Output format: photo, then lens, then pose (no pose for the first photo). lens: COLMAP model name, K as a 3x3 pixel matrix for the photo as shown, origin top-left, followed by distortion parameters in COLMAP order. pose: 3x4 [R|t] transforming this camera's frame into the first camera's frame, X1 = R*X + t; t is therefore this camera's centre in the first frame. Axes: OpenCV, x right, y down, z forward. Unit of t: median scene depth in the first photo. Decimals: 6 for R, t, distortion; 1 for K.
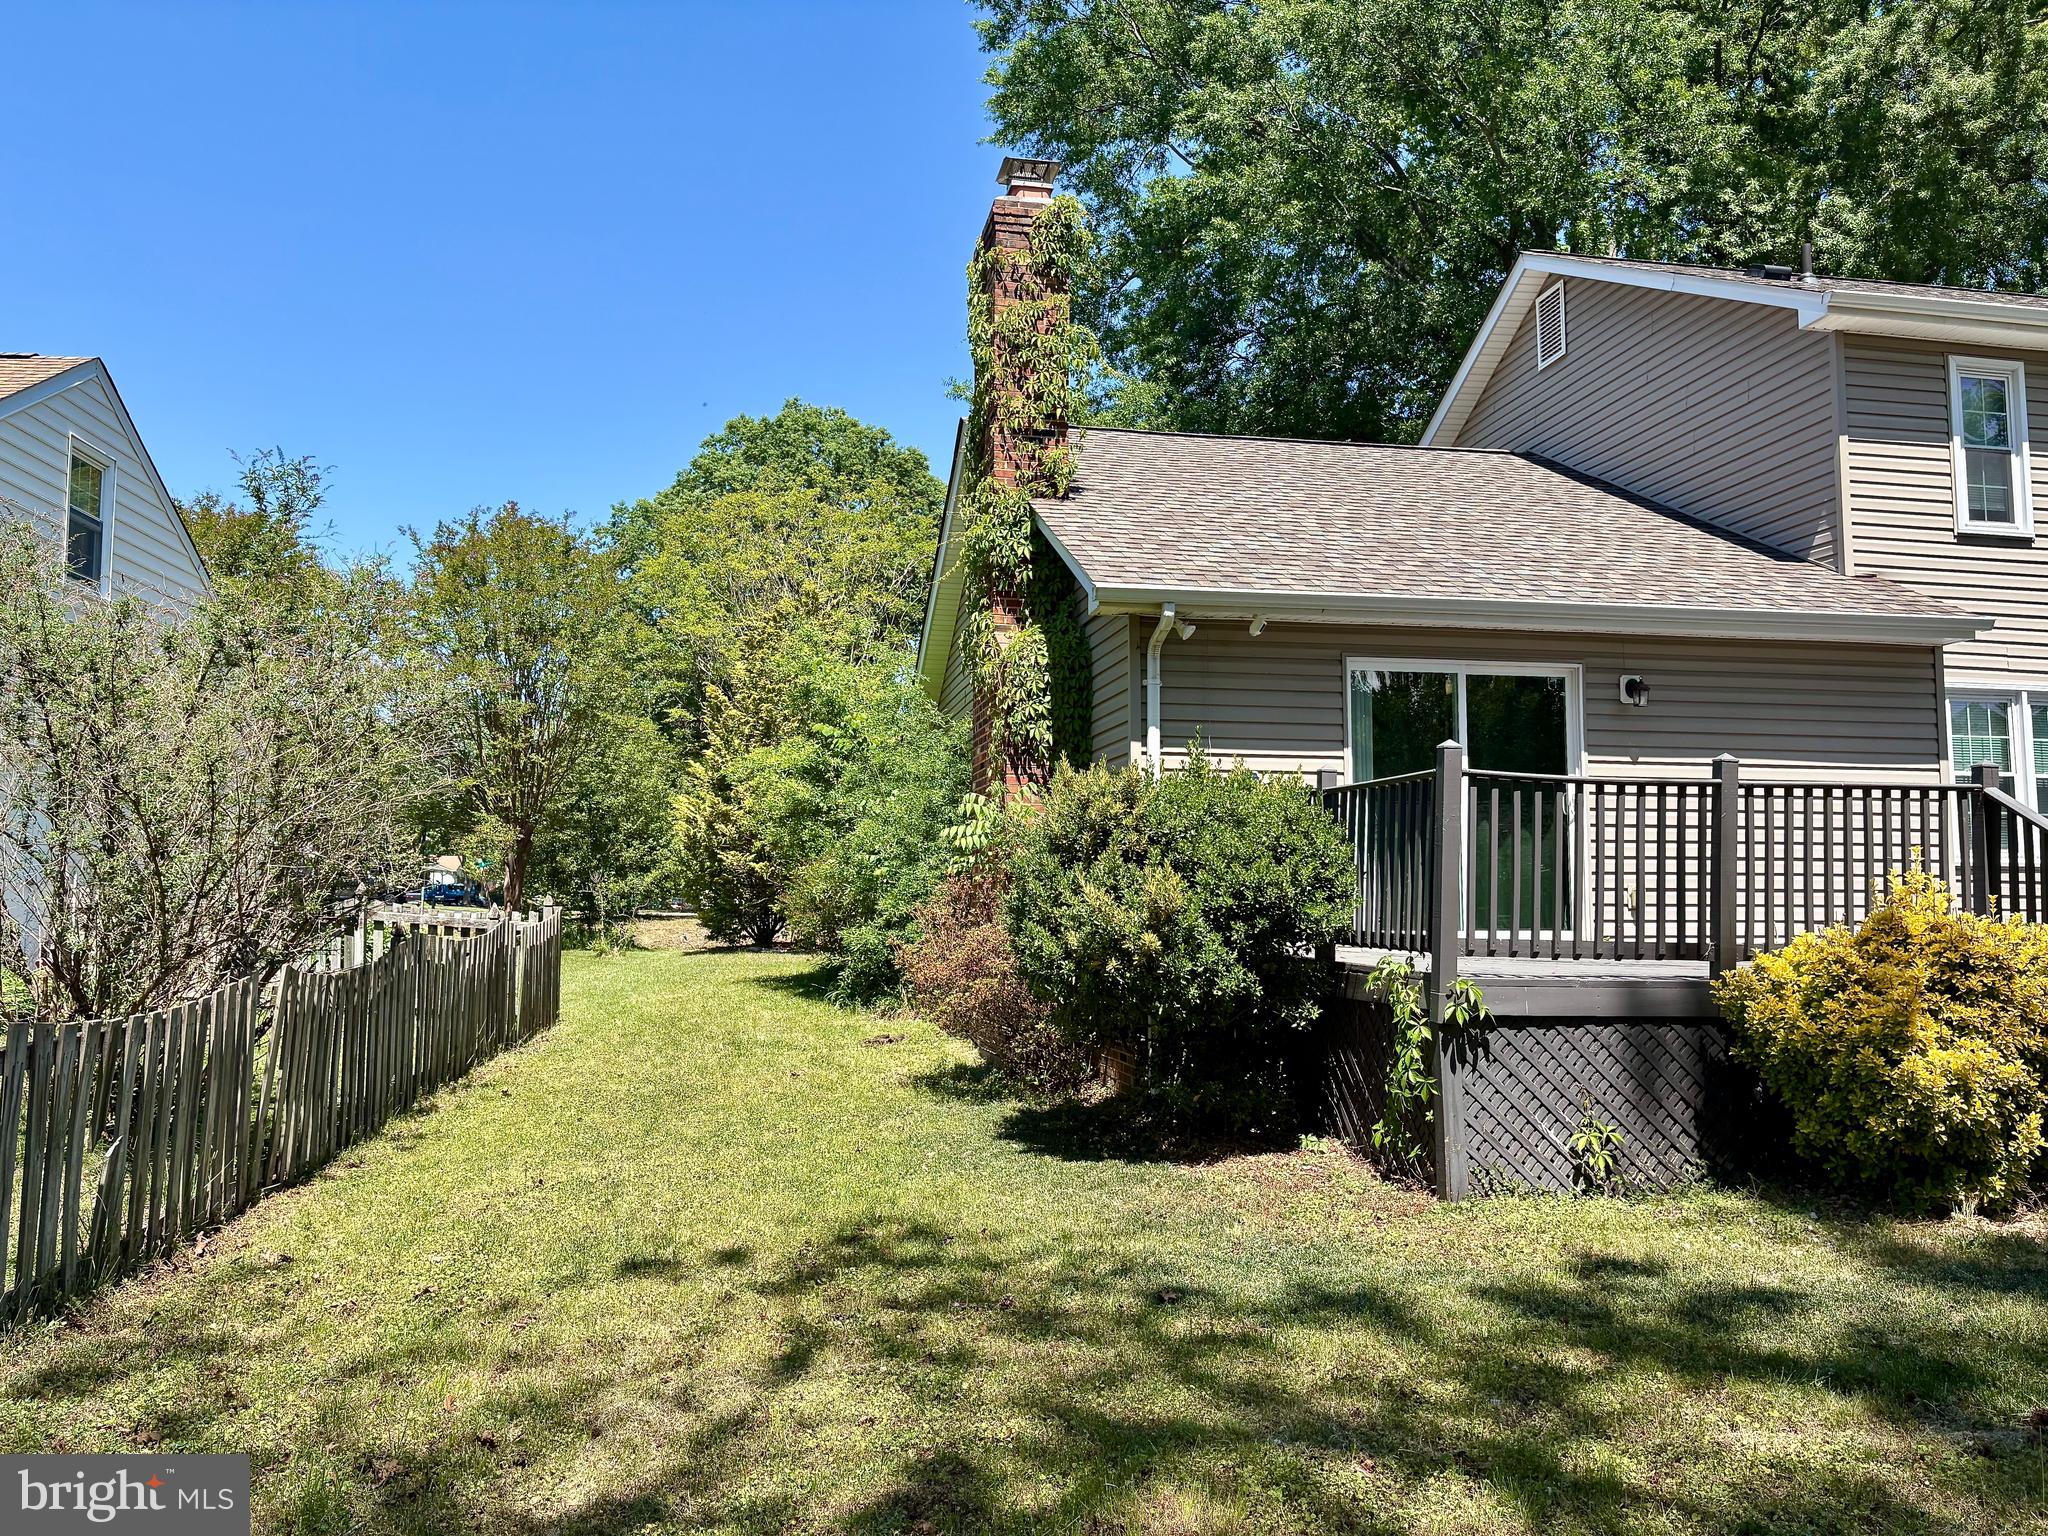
lens RADIAL K [[1556.4, 0, 1024.0], [0, 1556.4, 768.0], [0, 0, 1]] dist [0.005106, 0.002402]
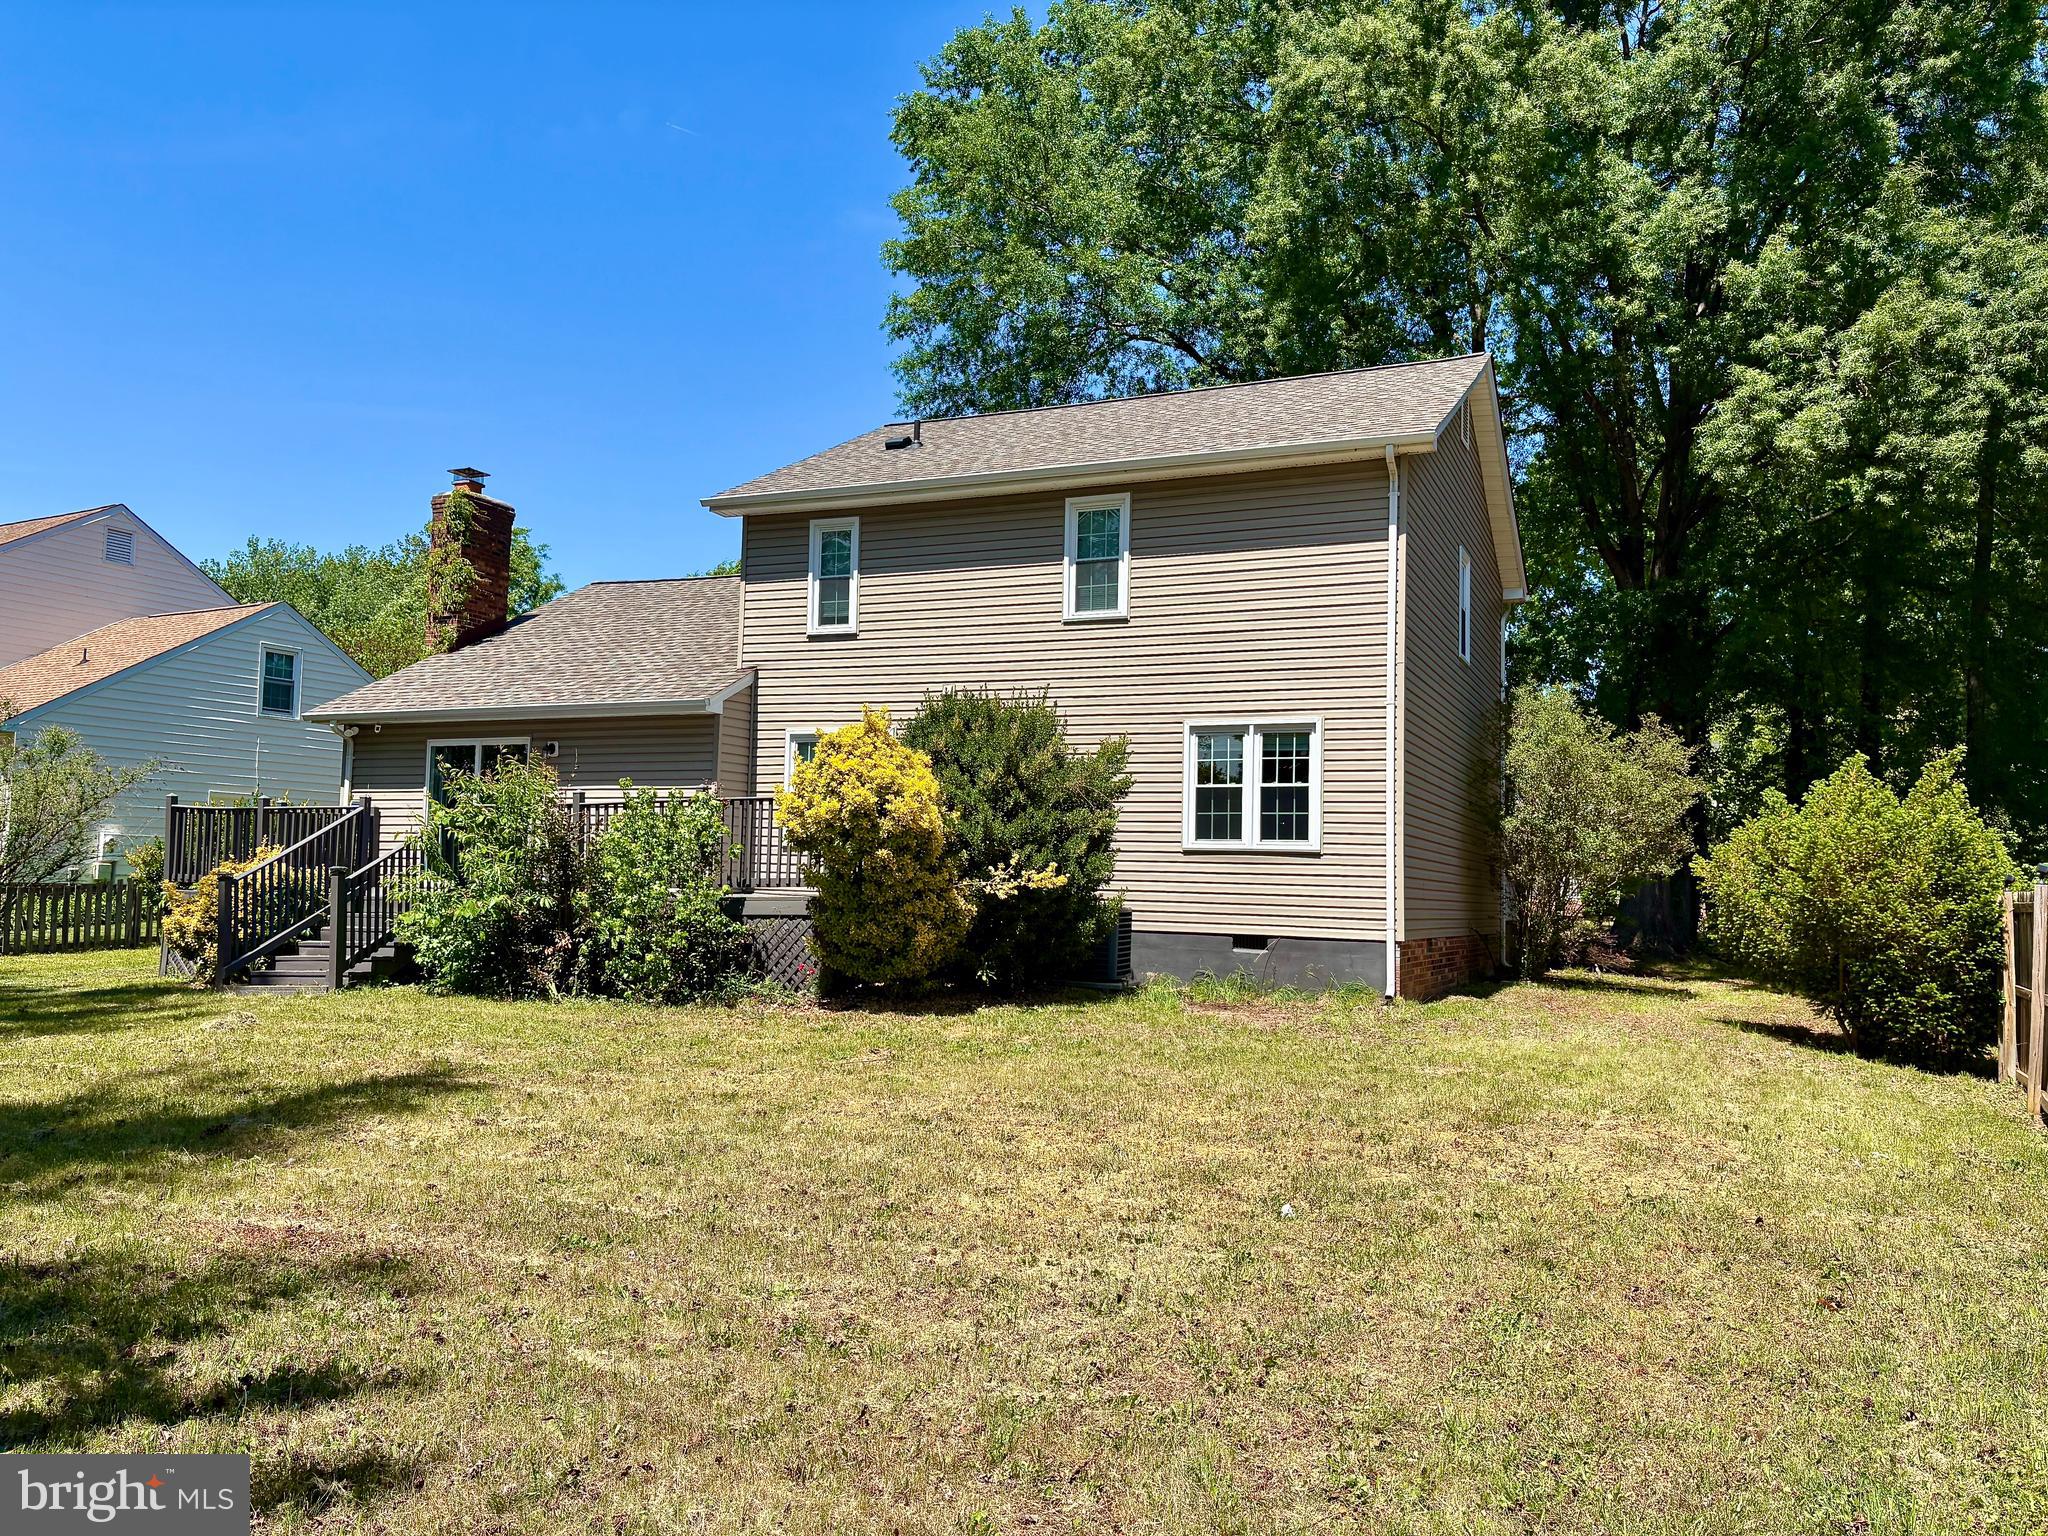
lens RADIAL K [[1527.6, 0, 1093.1], [0, 1527.6, 765.5], [0, 0, 1]] dist [0.002828, -0.042256]
pose [[0.868105, -0.039013, -0.494845, 1.802524], [0.032751, 0.999236, -0.021324, 0.027238], [0.495299, 0.002305, 0.868720, -0.227364]]
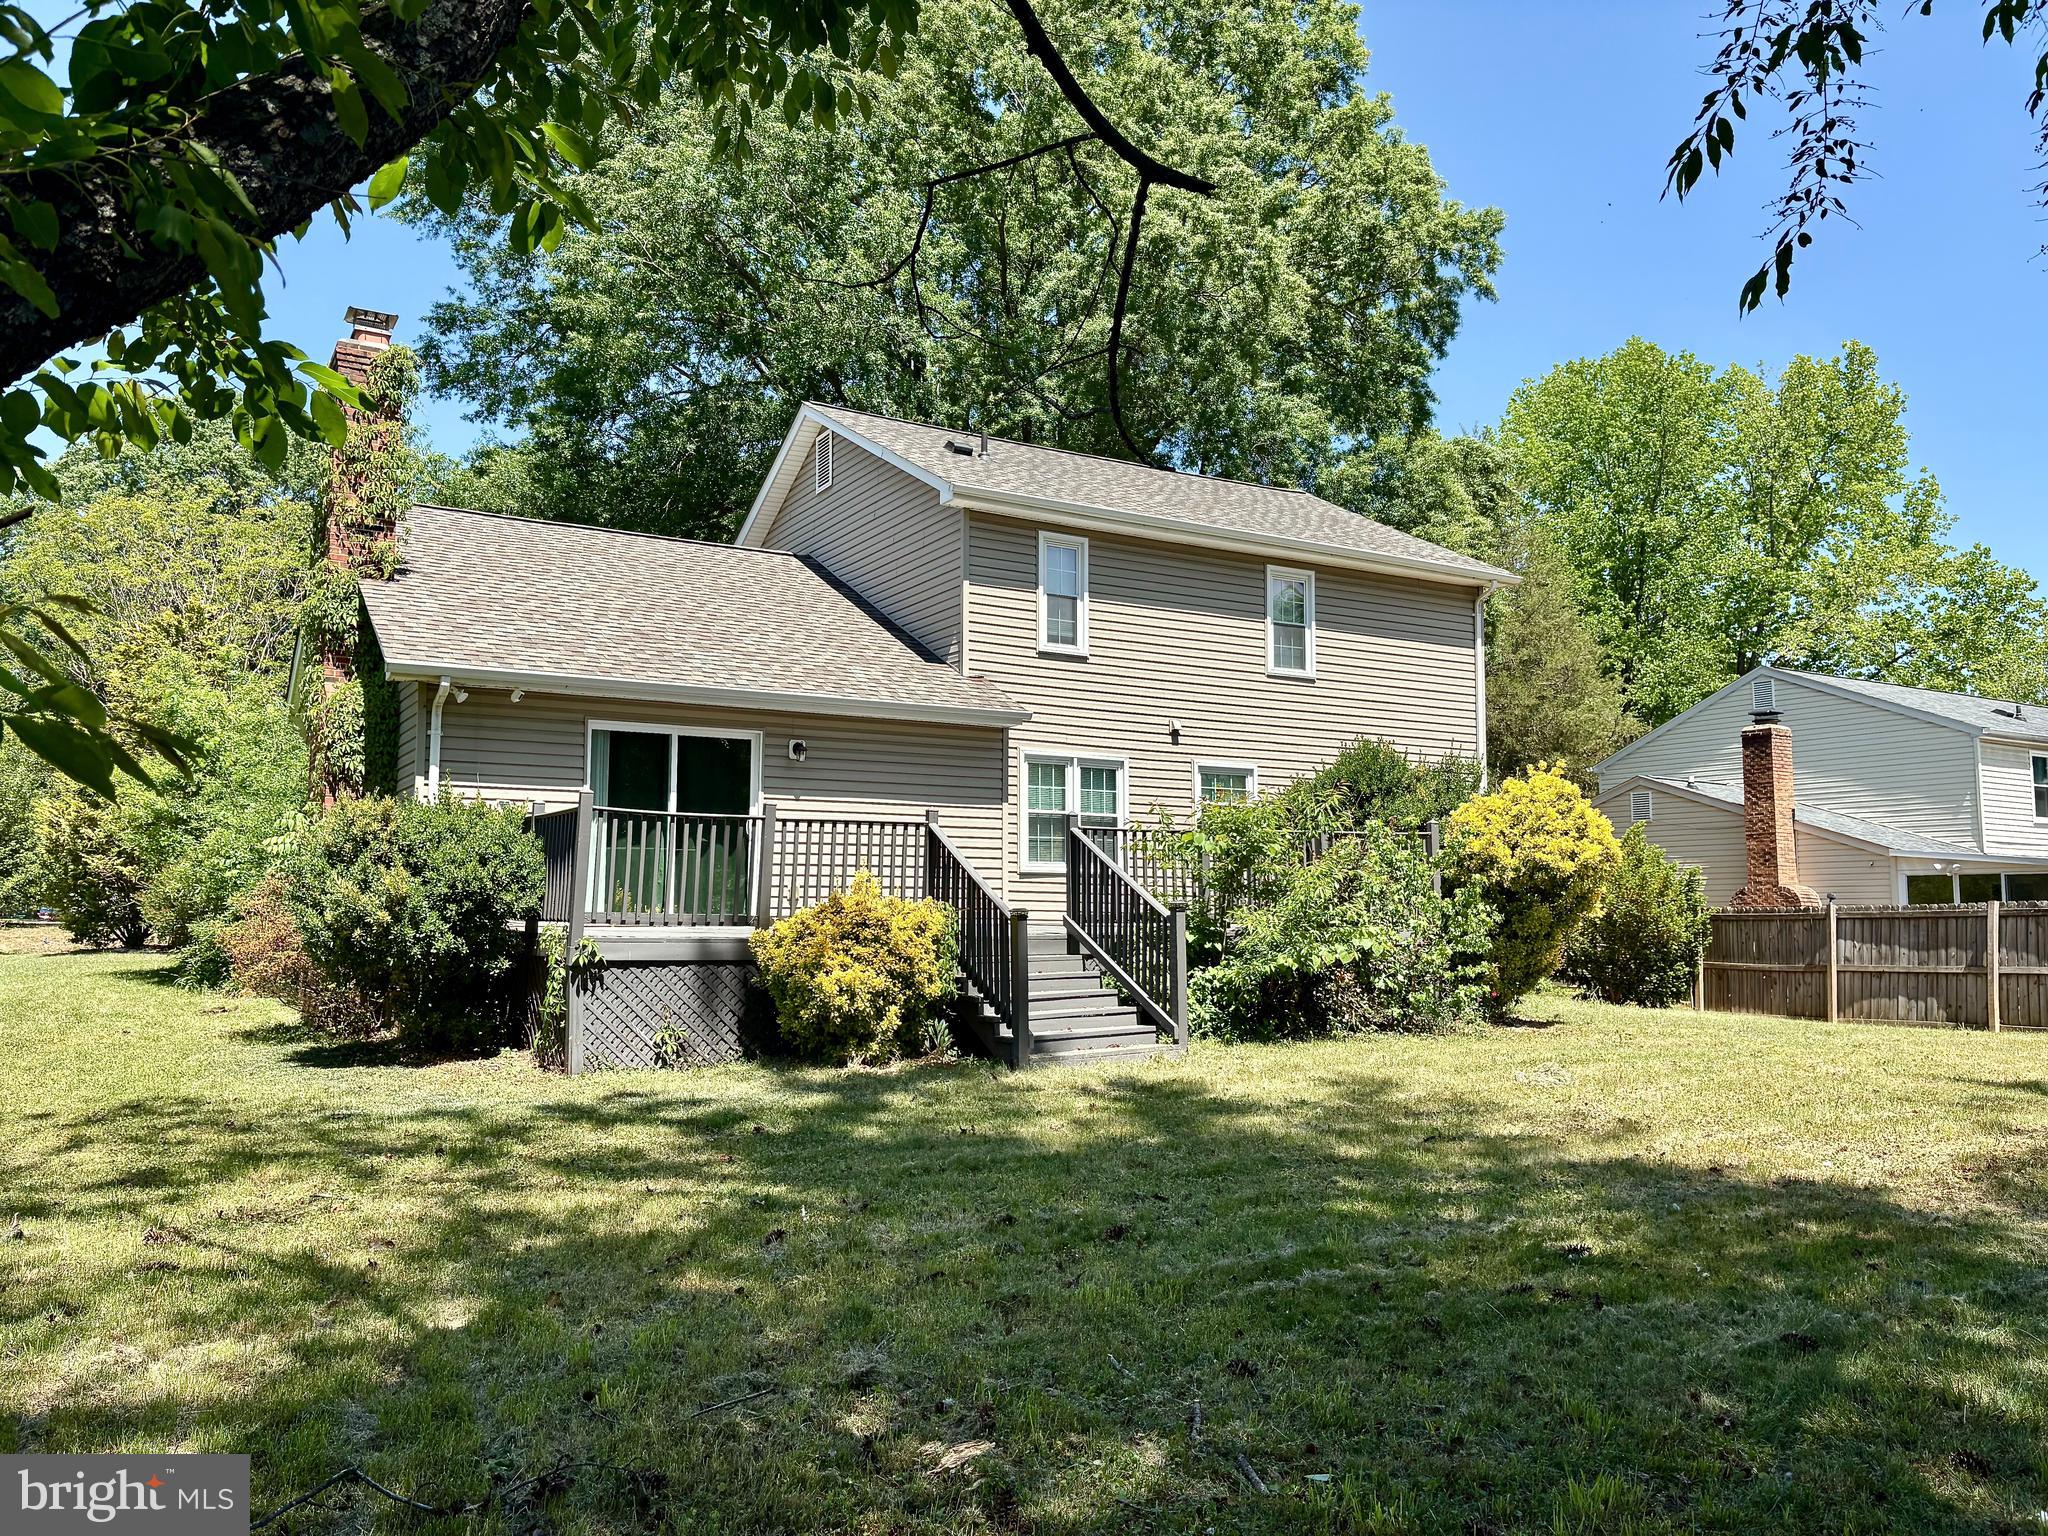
lens RADIAL K [[1527.6, 0, 1093.1], [0, 1527.6, 765.5], [0, 0, 1]] dist [0.002828, -0.042256]
pose [[0.927969, 0.031838, 0.371296, 0.116641], [-0.028047, 0.999485, -0.015609, -0.020793], [-0.371601, 0.004071, 0.928383, -0.429905]]
